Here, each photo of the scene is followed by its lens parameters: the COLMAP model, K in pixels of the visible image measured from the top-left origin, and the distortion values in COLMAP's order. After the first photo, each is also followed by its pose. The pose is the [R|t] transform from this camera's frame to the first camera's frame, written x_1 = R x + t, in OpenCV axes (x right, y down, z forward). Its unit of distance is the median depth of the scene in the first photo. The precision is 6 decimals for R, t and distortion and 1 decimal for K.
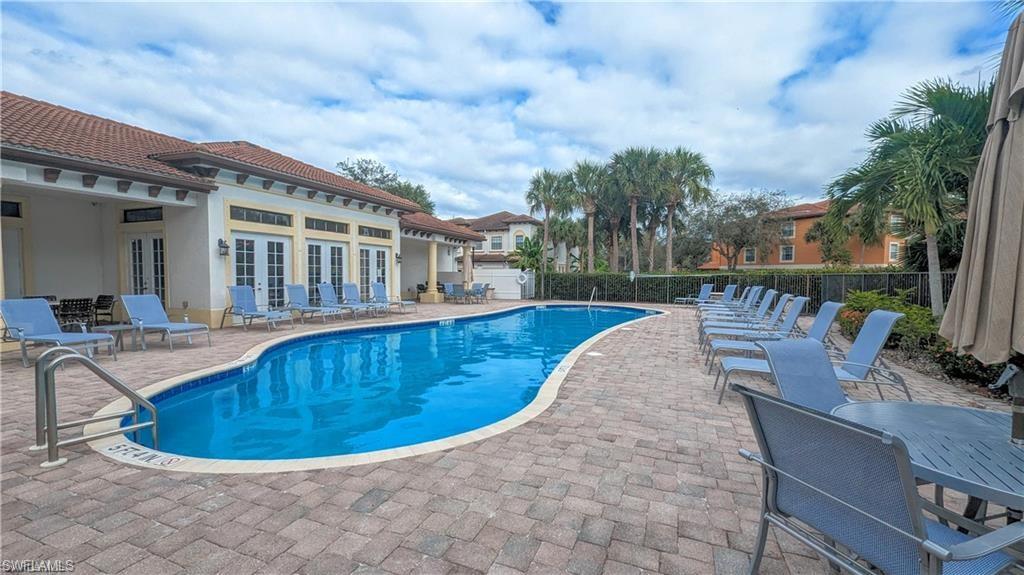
lens RADIAL K [[427.4, 0, 532.6], [0, 427.4, 305.4], [0, 0, 1]] dist [0.022713, -0.000004]
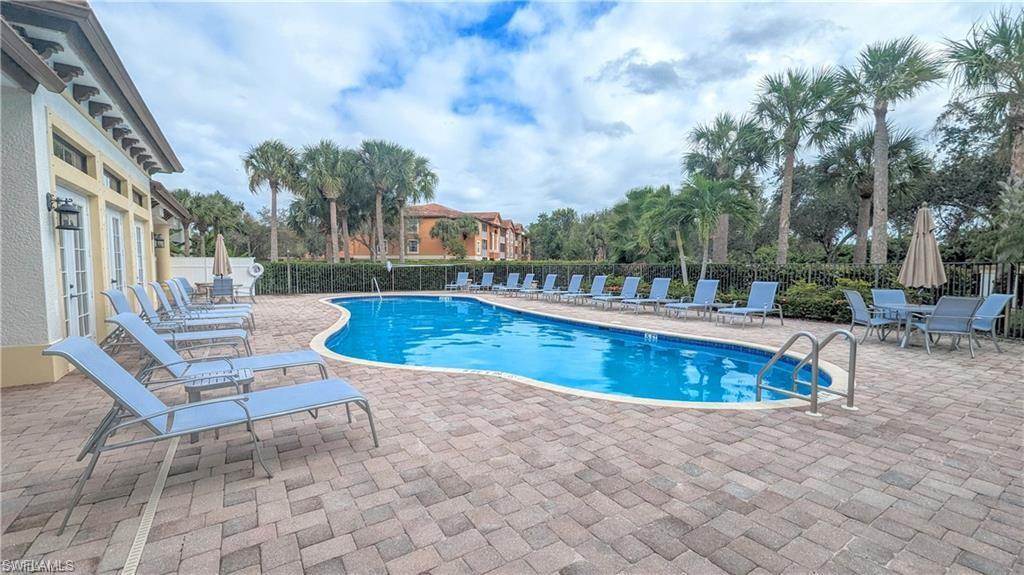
lens RADIAL K [[418.7, 0, 512.0], [0, 418.7, 287.5], [0, 0, 1]] dist [-0.000439, -0.000004]
pose [[0.611012, -0.047377, 0.790202, -0.340551], [0.058193, 0.998195, 0.014850, -0.012261], [-0.789480, 0.036910, 0.612666, 0.136834]]
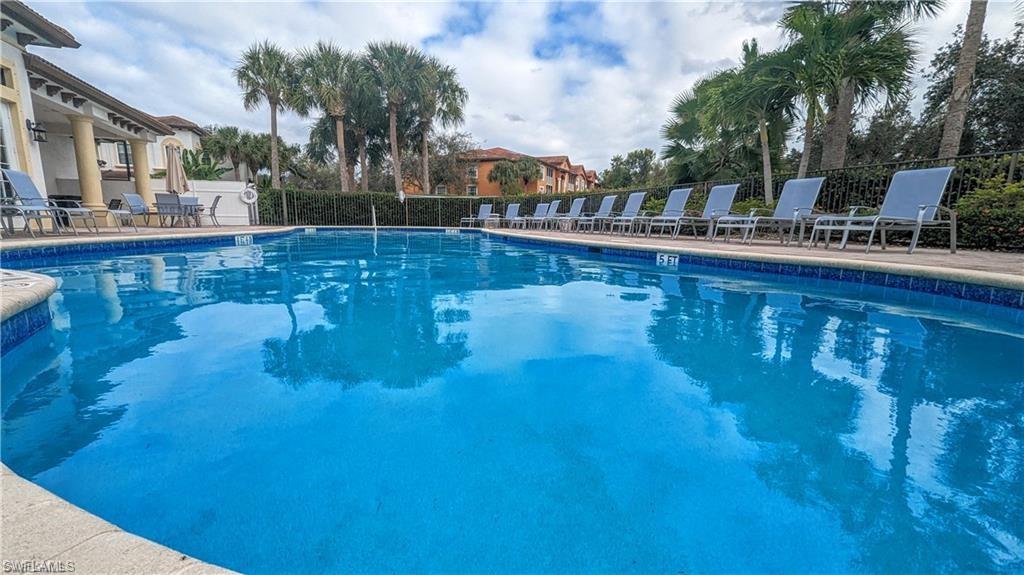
lens RADIAL K [[415.4, 0, 512.0], [0, 415.4, 296.5], [0, 0, 1]] dist [-0.002367, -0.000459]
pose [[0.750281, -0.117644, 0.650568, -0.160493], [0.042744, 0.990613, 0.129840, 0.032079], [-0.659736, -0.069608, 0.748267, 0.169289]]
